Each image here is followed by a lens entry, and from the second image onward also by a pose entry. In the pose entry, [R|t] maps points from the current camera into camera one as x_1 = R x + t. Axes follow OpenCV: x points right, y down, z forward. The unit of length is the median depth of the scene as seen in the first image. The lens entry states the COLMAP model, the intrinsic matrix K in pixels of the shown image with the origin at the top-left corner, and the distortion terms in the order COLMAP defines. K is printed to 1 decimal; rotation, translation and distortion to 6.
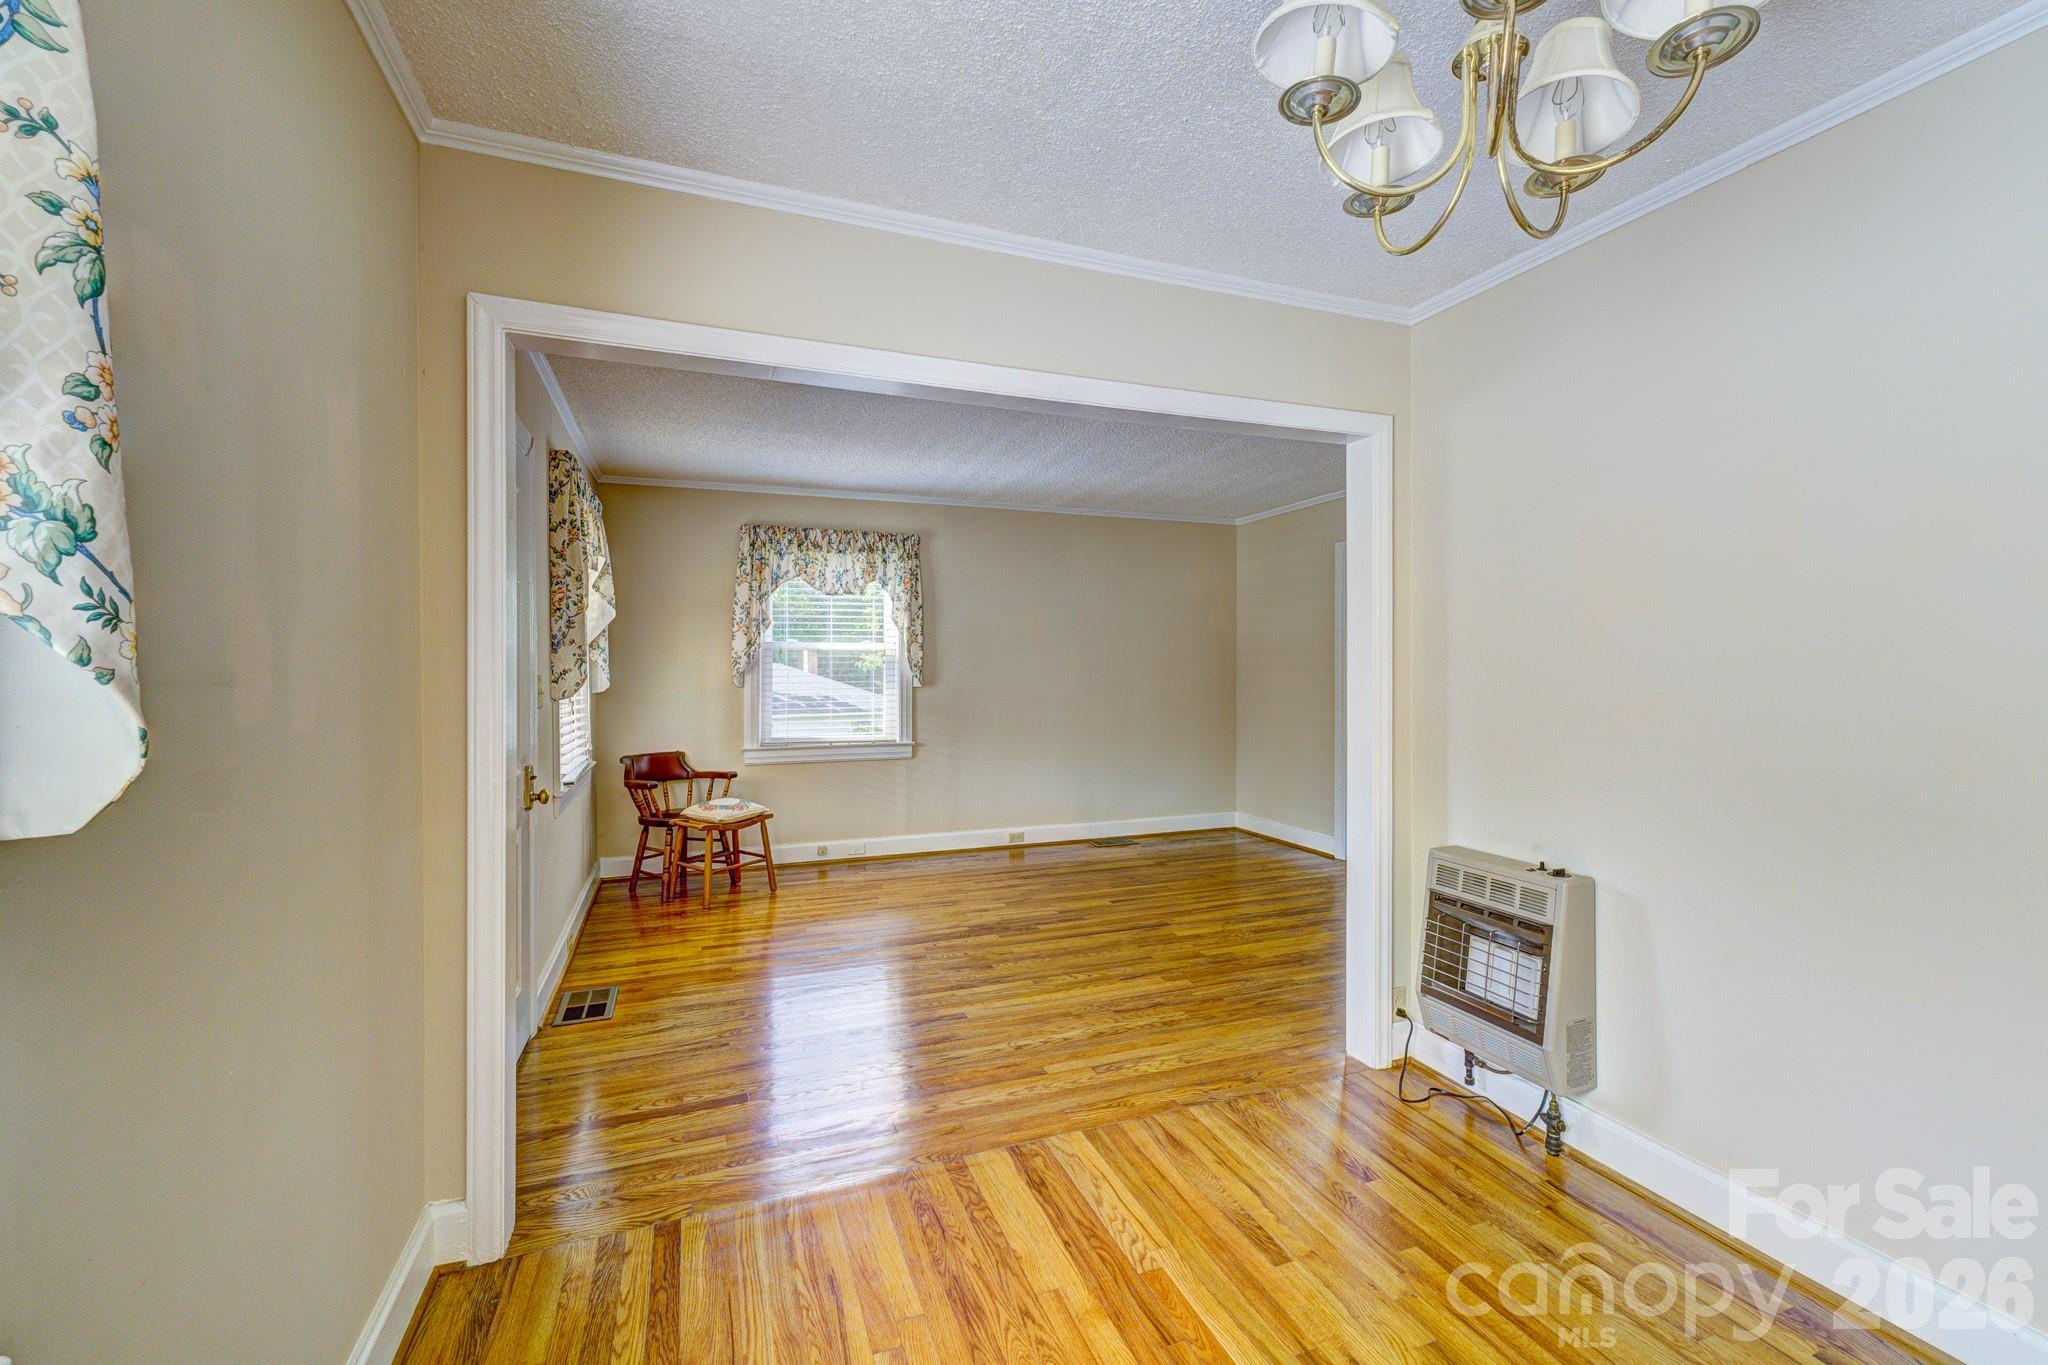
lens RADIAL K [[858.4, 0, 1025.9], [0, 858.4, 675.6], [0, 0, 1]] dist [0.002349, 0.000407]
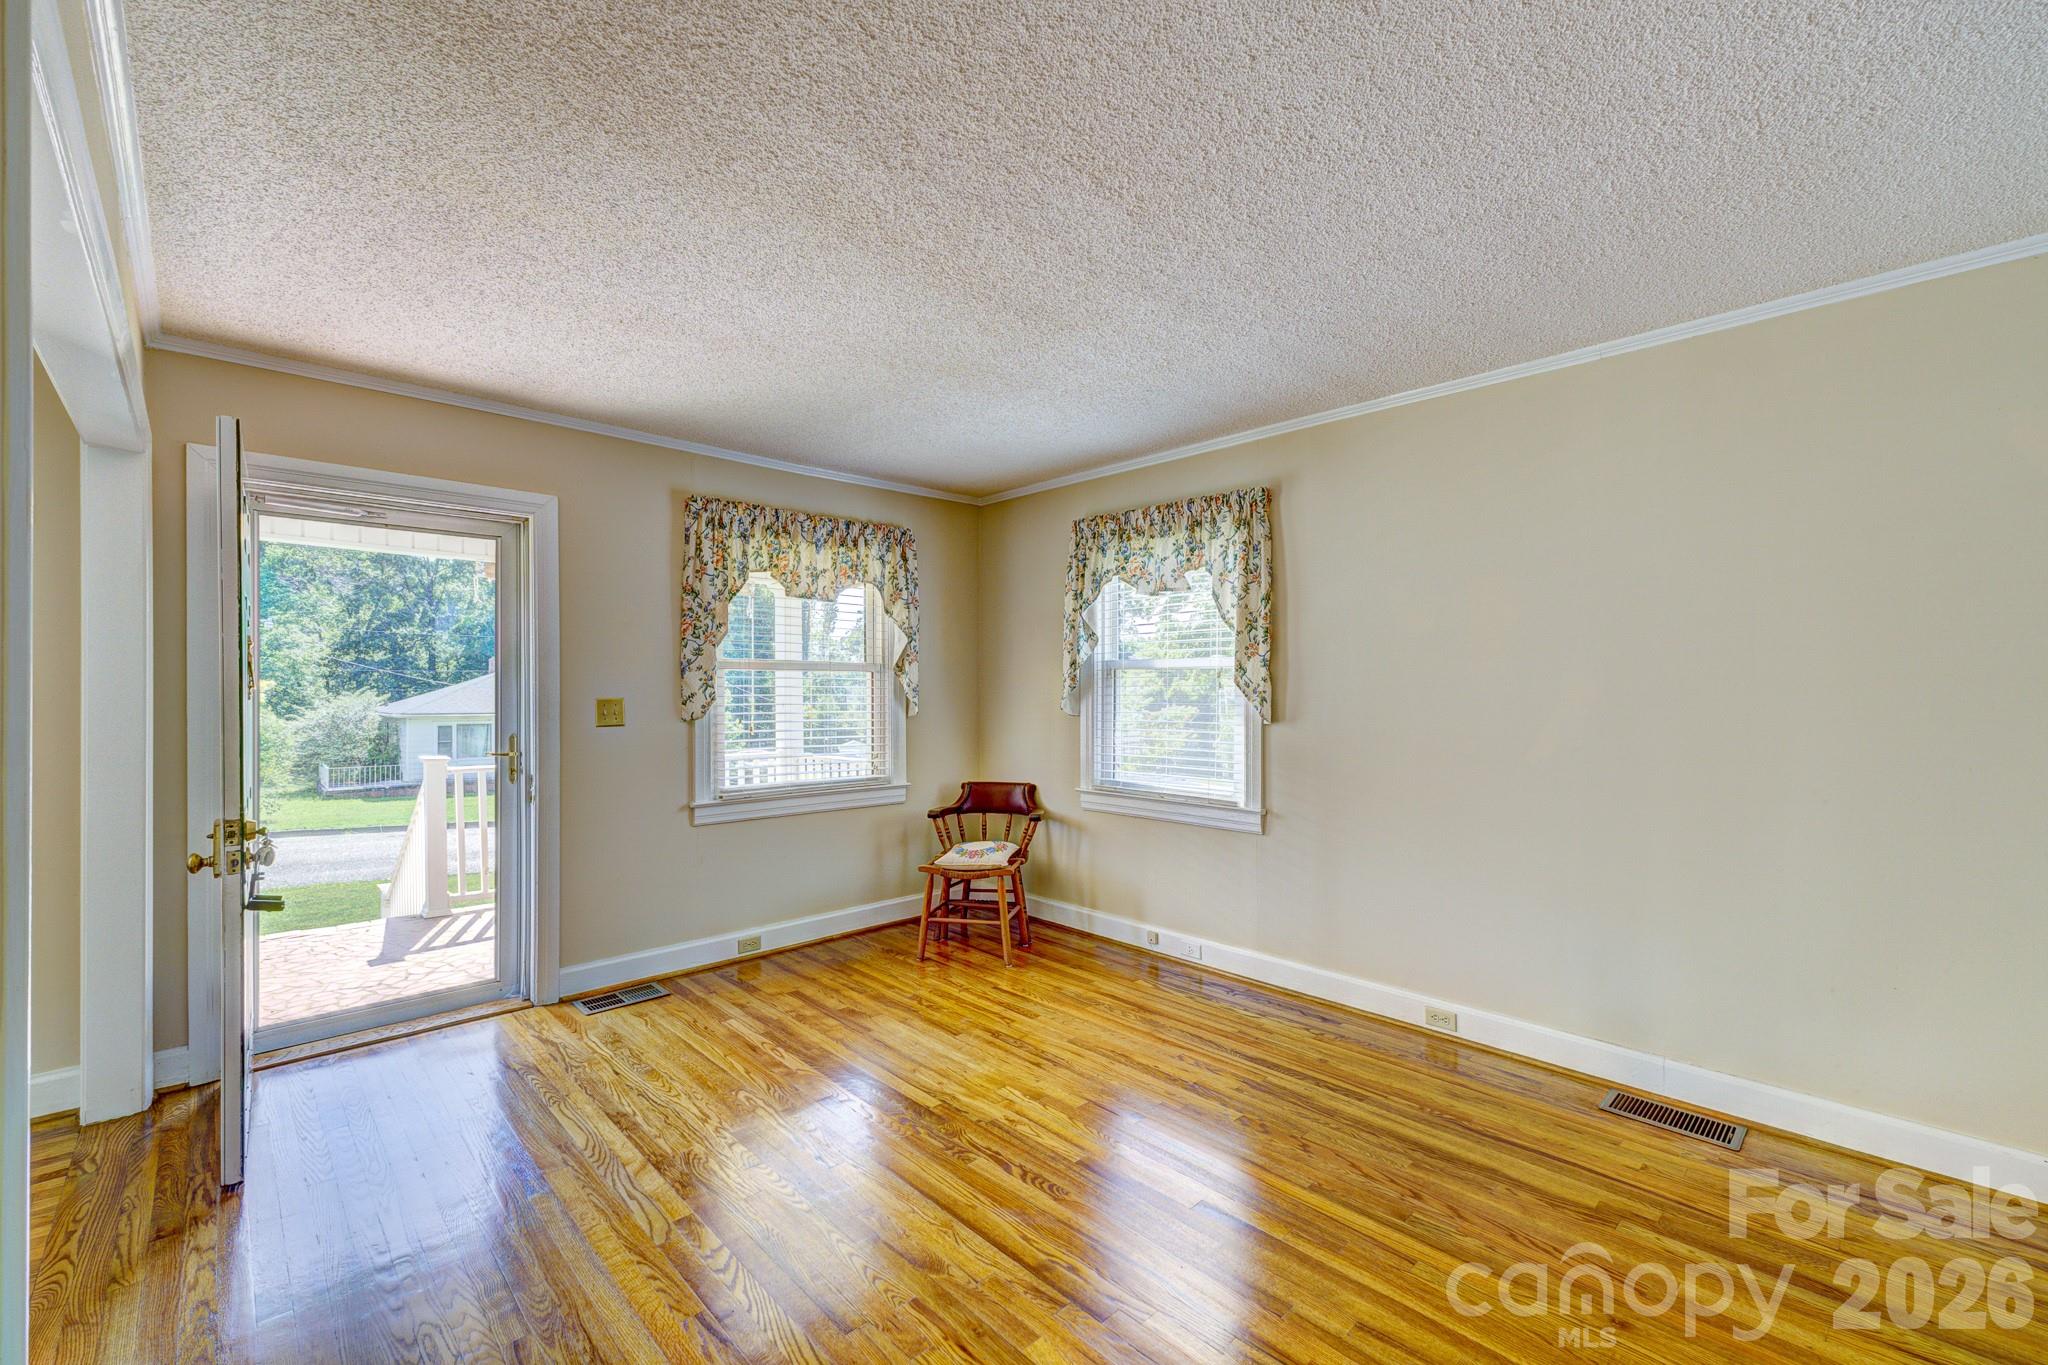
lens RADIAL K [[858.4, 0, 1031.1], [0, 858.4, 687.1], [0, 0, 1]] dist [0.002349, 0.000407]
pose [[0.390126, 0.002409, -0.920759, 0.408166], [-0.012896, 0.999913, -0.002848, -0.010882], [0.920671, 0.012985, 0.390123, 0.608481]]
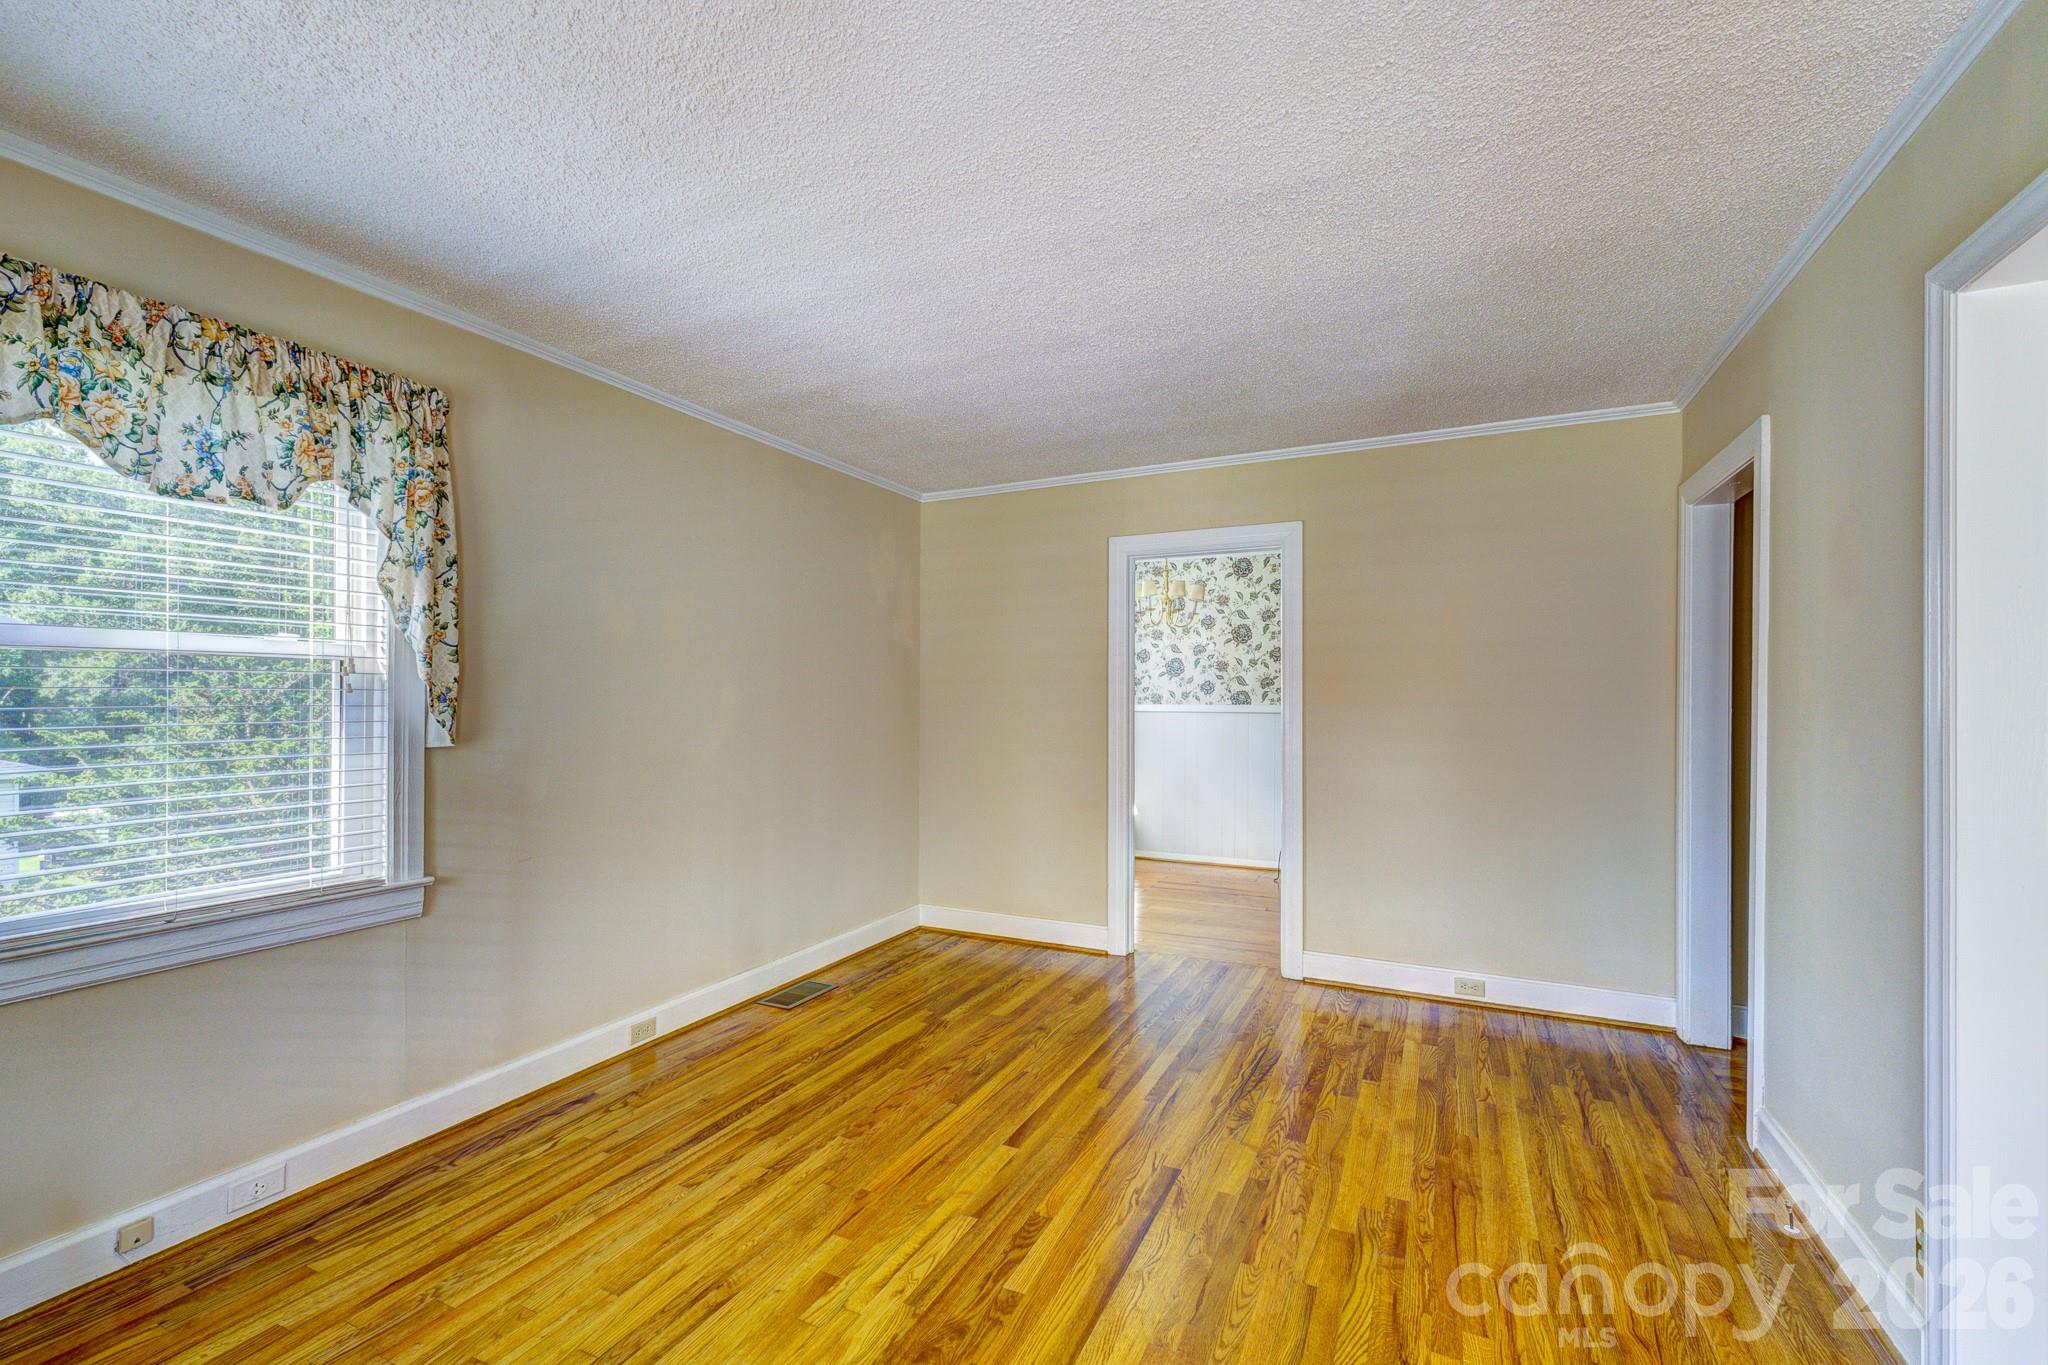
lens RADIAL K [[858.4, 0, 1031.5], [0, 858.4, 702.8], [0, 0, 1]] dist [0.002349, 0.000407]
pose [[0.726357, -0.000358, 0.687318, -0.213331], [0.002454, 0.999995, -0.002072, -0.007925], [-0.687314, 0.003192, 0.726354, 0.501576]]
